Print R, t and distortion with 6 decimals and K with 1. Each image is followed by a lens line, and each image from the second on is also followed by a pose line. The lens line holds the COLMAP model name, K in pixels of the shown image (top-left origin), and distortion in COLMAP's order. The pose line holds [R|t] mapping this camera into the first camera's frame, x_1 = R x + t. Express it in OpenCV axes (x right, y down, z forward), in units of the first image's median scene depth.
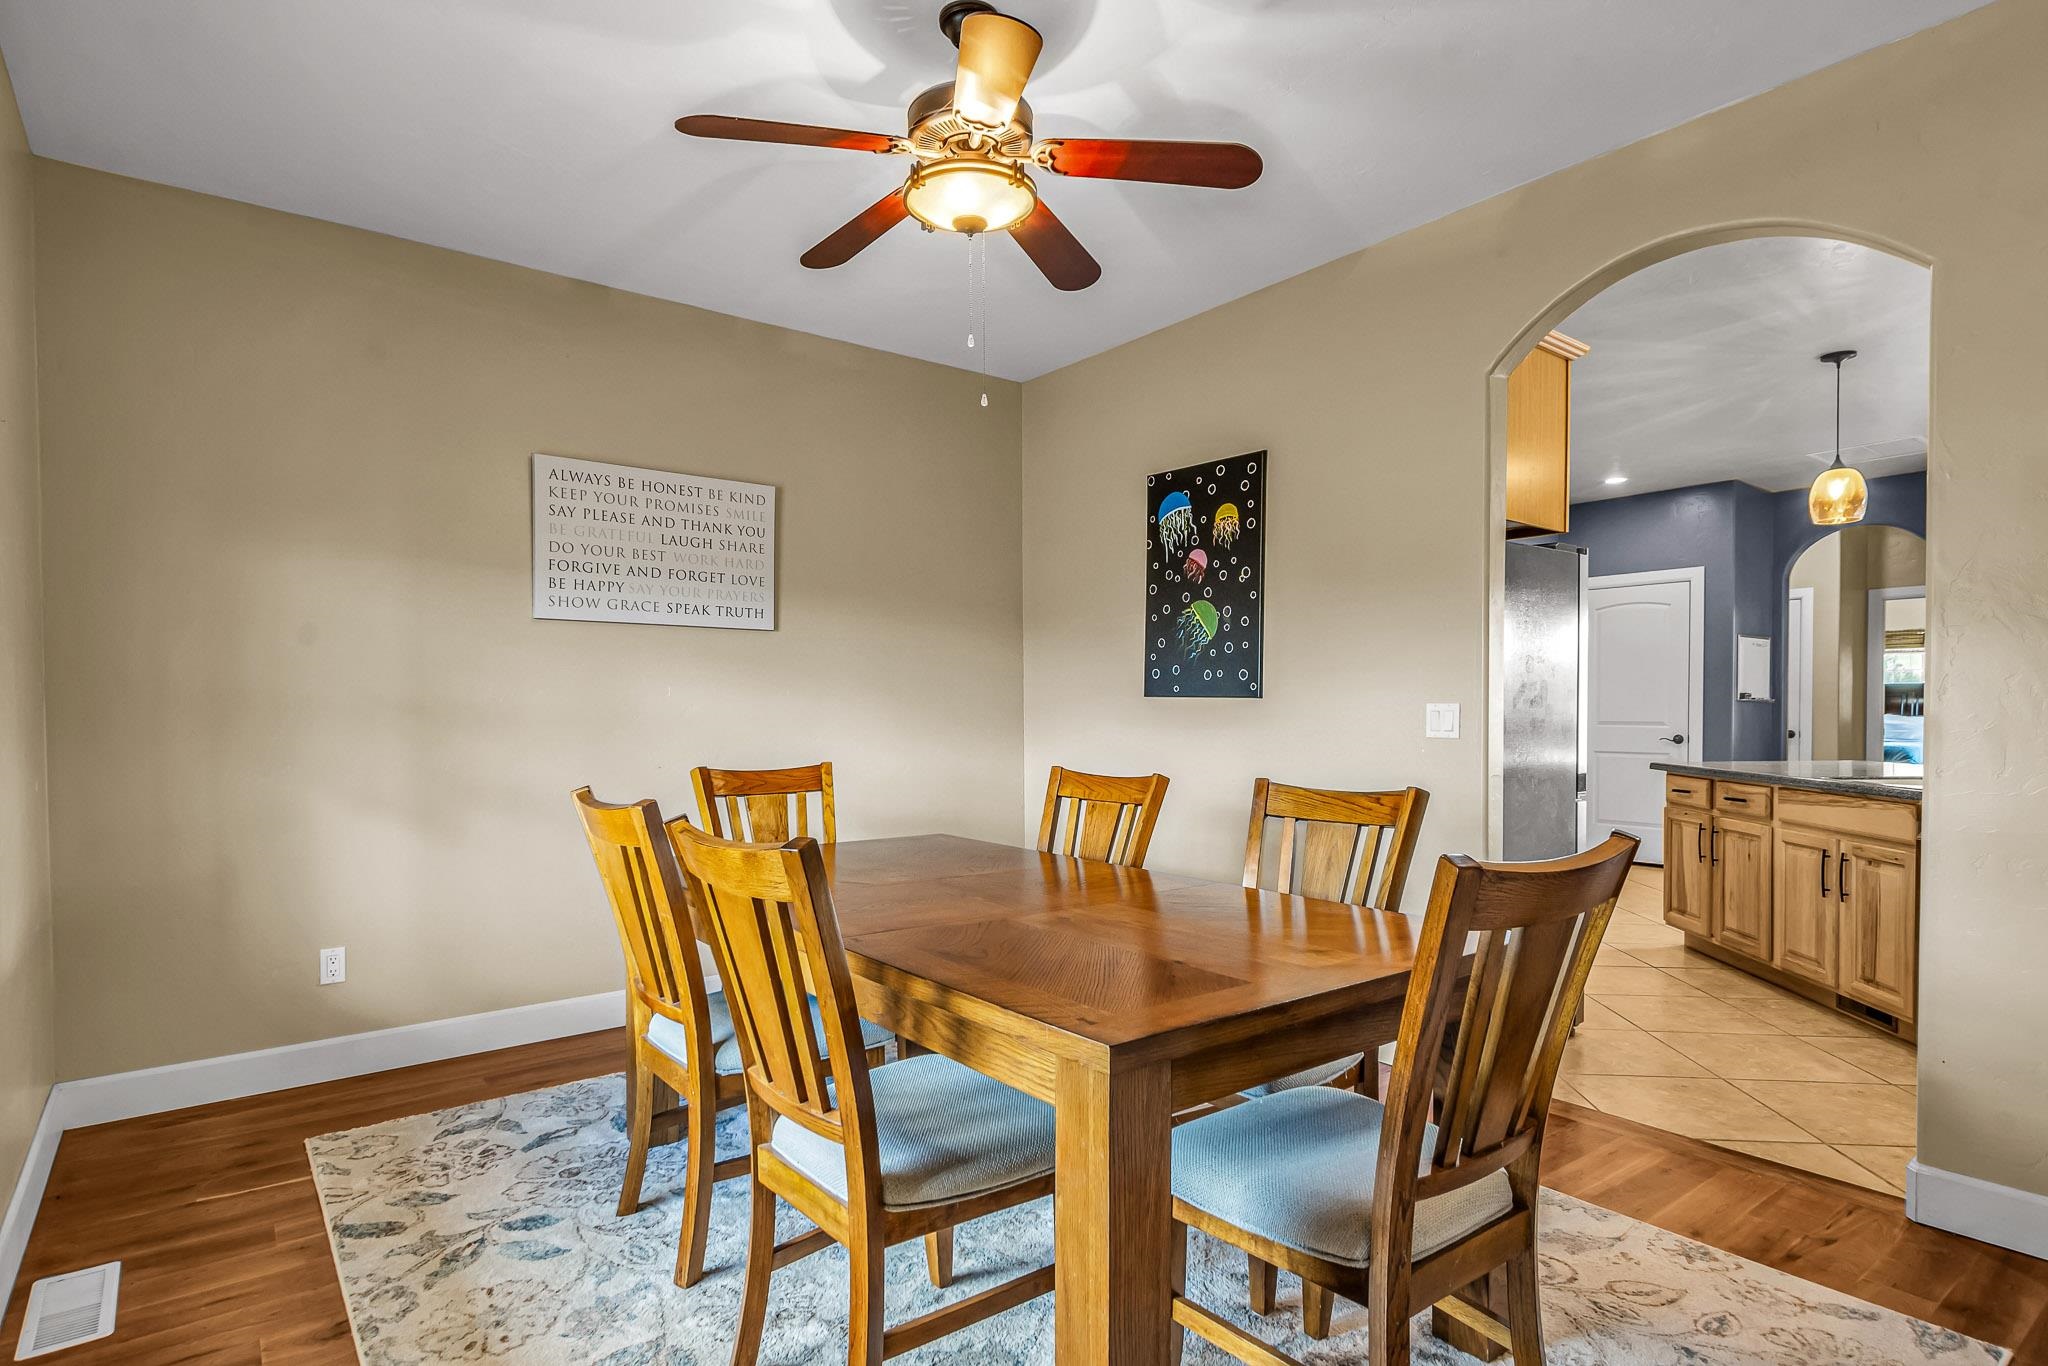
lens RADIAL K [[1095.4, 0, 1024.0], [0, 1095.4, 683.0], [0, 0, 1]] dist [0.006678, 0.000586]
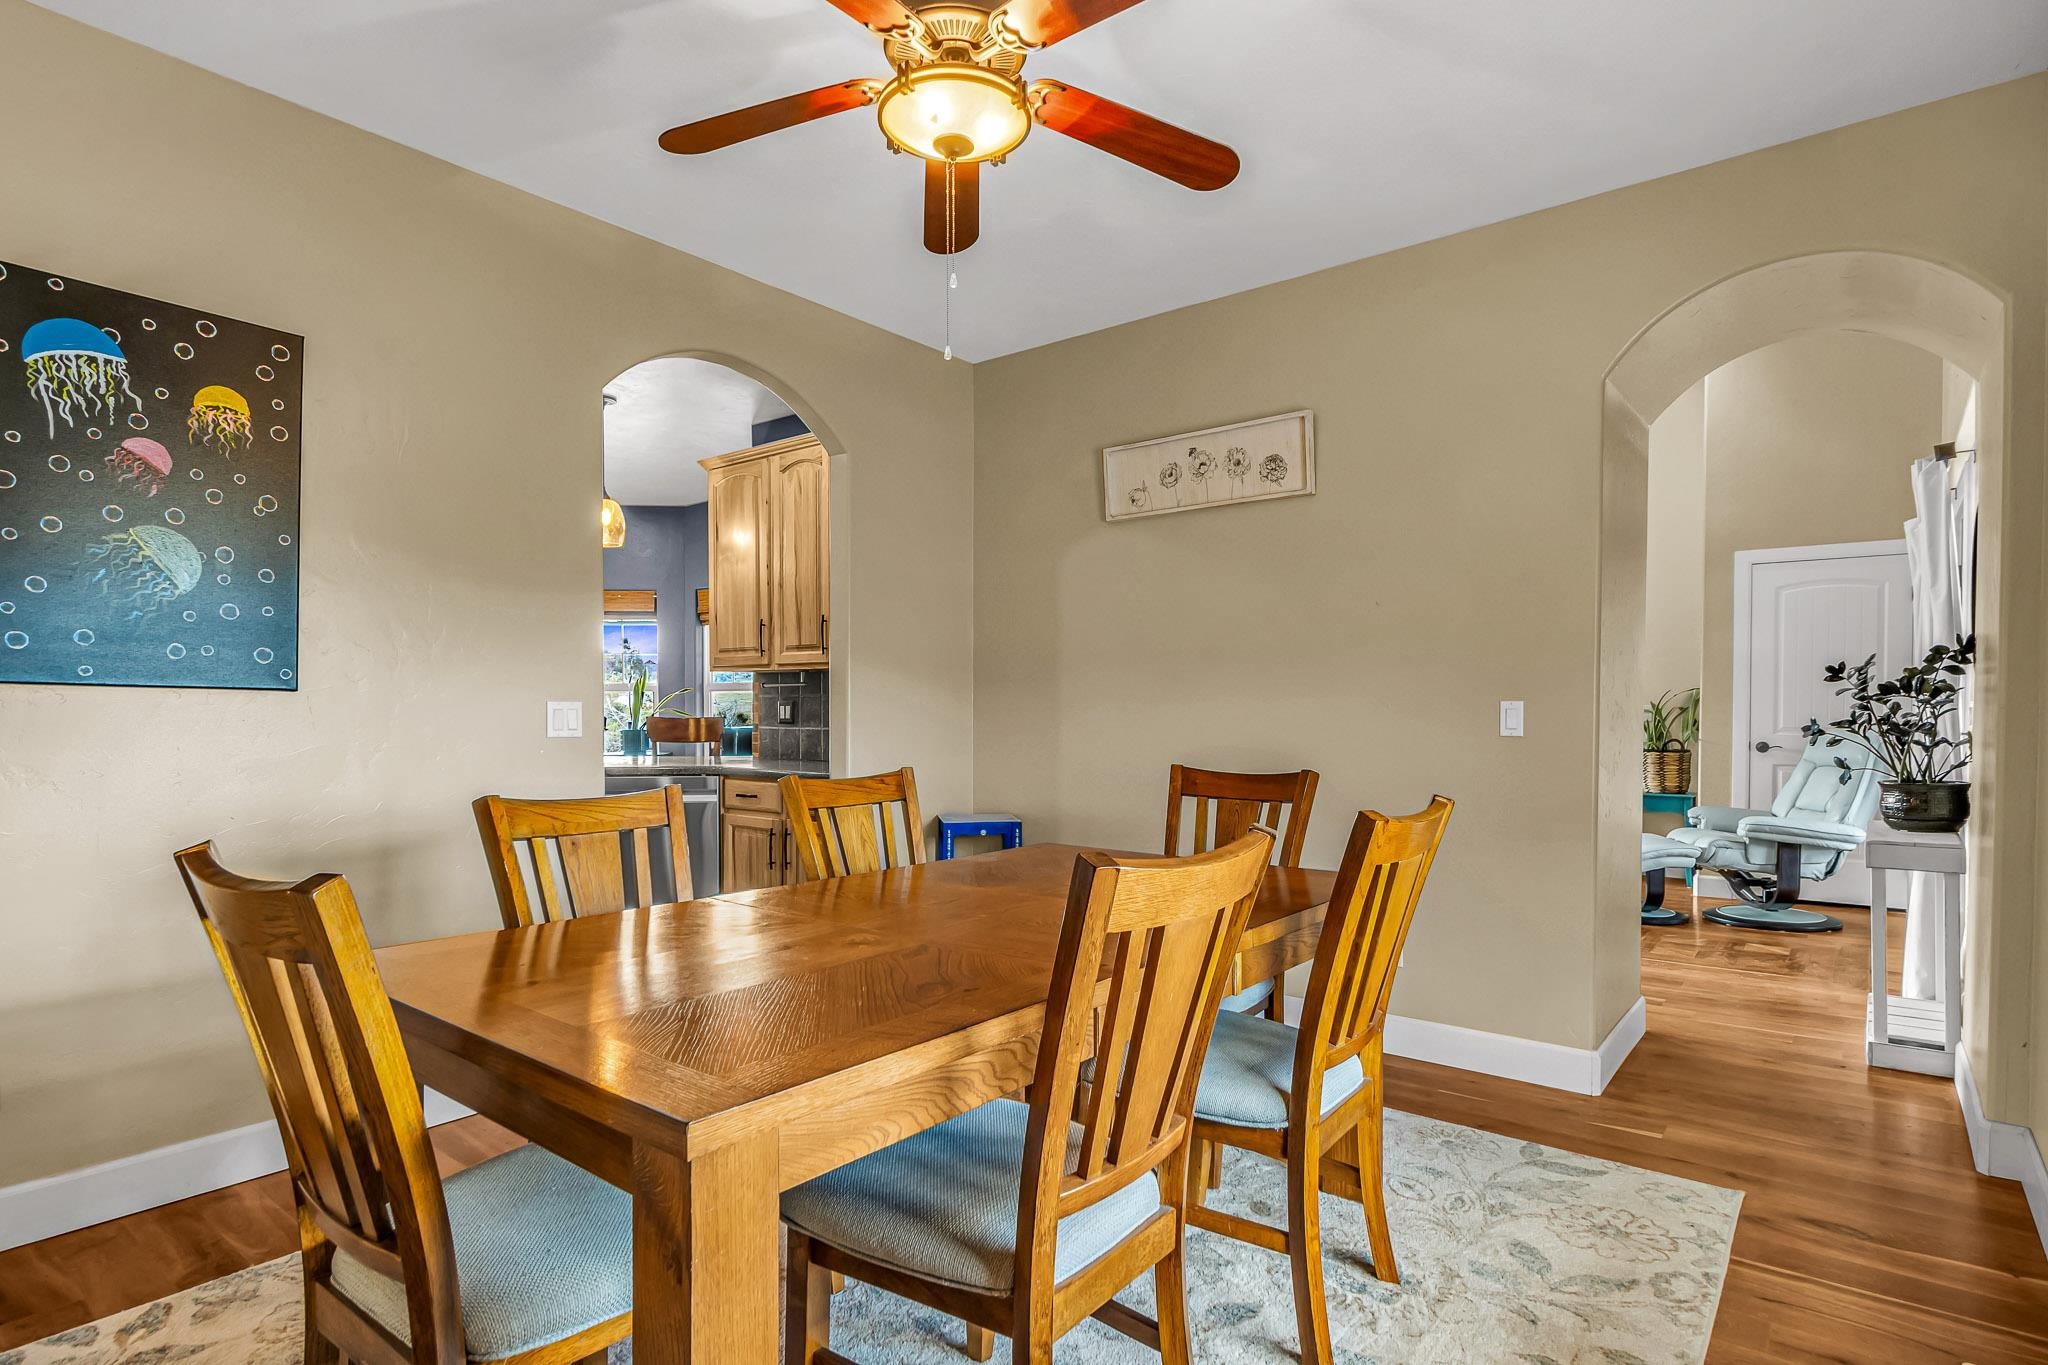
lens RADIAL K [[1056.9, 0, 1012.9], [0, 1056.9, 694.3], [0, 0, 1]] dist [-0.000454, -0.001903]
pose [[-0.237033, 0.015891, 0.971372, -0.529678], [-0.020963, 0.999550, -0.021467, 0.020120], [-0.971275, -0.025452, -0.236593, 0.703349]]
